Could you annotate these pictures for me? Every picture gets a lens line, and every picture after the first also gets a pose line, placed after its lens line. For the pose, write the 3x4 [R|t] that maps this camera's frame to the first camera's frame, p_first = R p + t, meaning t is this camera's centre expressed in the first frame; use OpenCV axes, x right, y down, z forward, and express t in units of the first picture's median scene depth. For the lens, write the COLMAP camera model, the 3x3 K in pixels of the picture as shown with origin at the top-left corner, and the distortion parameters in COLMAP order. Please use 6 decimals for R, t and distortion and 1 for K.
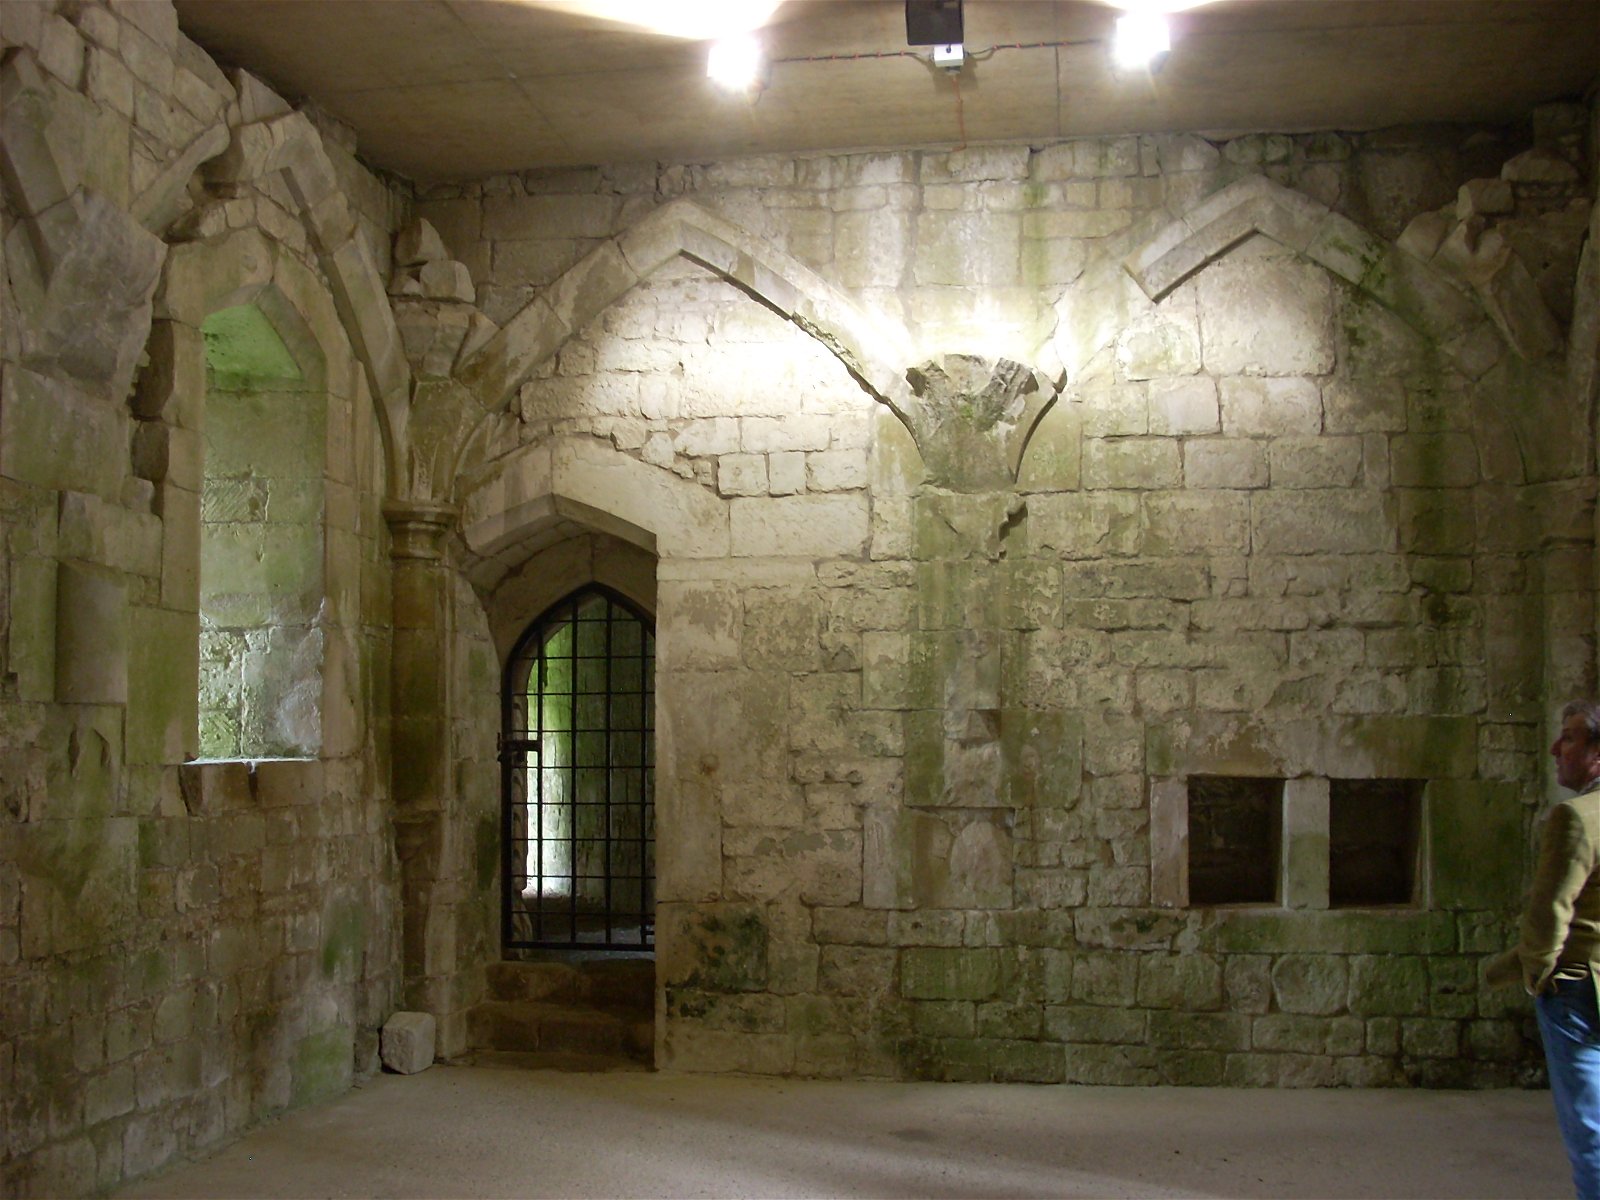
lens RADIAL K [[1980.4, 0, 800.0], [0, 1980.4, 600.0], [0, 0, 1]] dist [-0.153822, 0.049620]
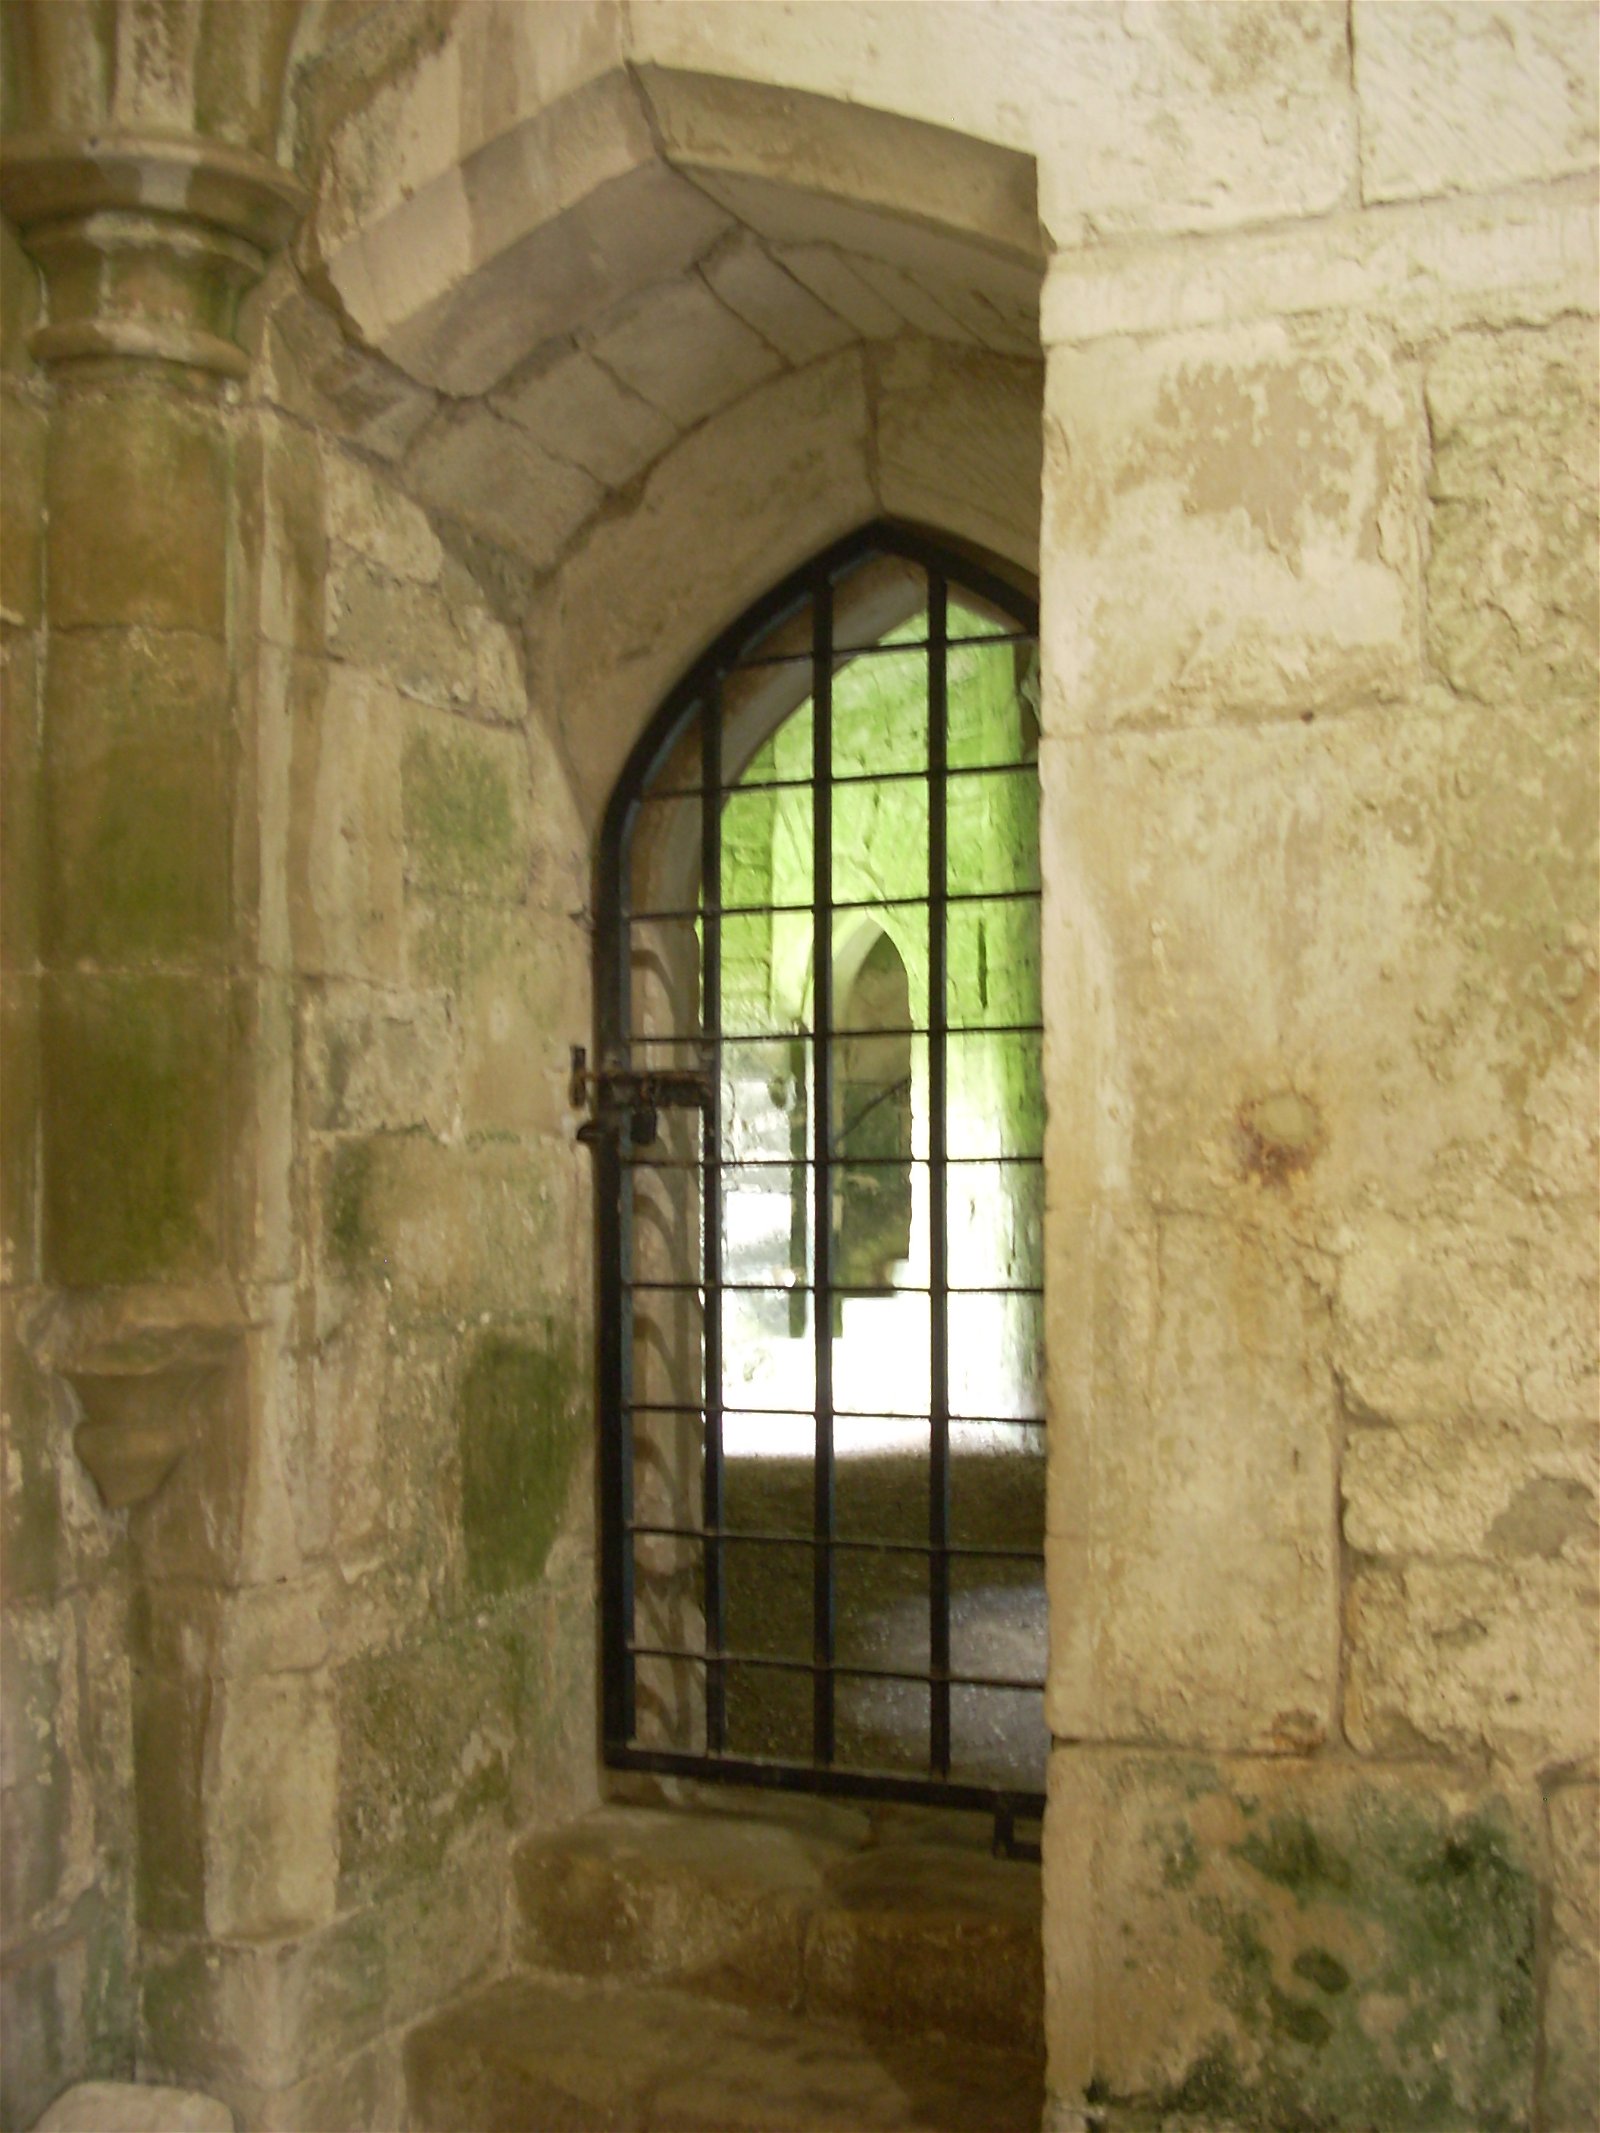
lens RADIAL K [[2640.1, 0, 799.7], [0, 2640.1, 1118.2], [0, 0, 1]] dist [-0.153822, 0.049620]
pose [[0.968507, -0.005636, -0.248922, -0.024417], [0.020244, 0.998216, 0.056166, 0.062195], [0.248162, -0.059436, 0.966893, 0.689646]]
